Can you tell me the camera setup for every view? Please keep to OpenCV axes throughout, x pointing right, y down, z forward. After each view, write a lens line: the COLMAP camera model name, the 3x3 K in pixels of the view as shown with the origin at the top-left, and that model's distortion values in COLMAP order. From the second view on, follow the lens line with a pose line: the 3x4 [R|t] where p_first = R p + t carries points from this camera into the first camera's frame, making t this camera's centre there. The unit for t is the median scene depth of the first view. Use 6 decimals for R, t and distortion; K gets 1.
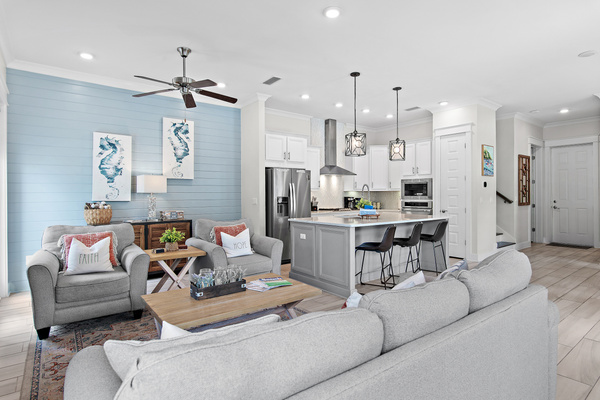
lens RADIAL K [[325.4, 0, 300.0], [0, 325.4, 200.0], [0, 0, 1]] dist [0.001450, 0.000265]
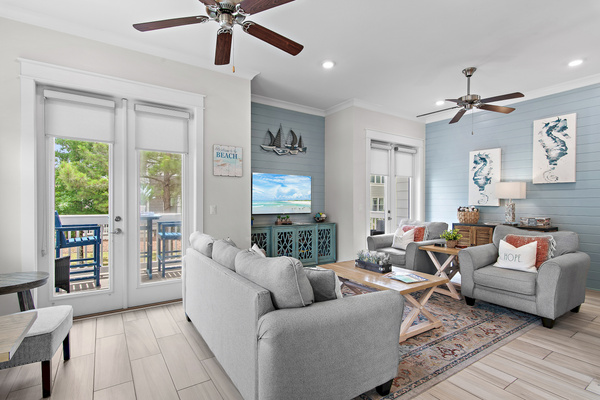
lens RADIAL K [[293.2, 0, 298.4], [0, 293.2, 201.8], [0, 0, 1]] dist [0.002840, -0.000969]
pose [[-0.065098, 0.002042, -0.997877, 0.493820], [-0.018258, 0.999828, 0.003237, -0.002486], [0.997712, 0.018430, -0.065049, 0.355038]]
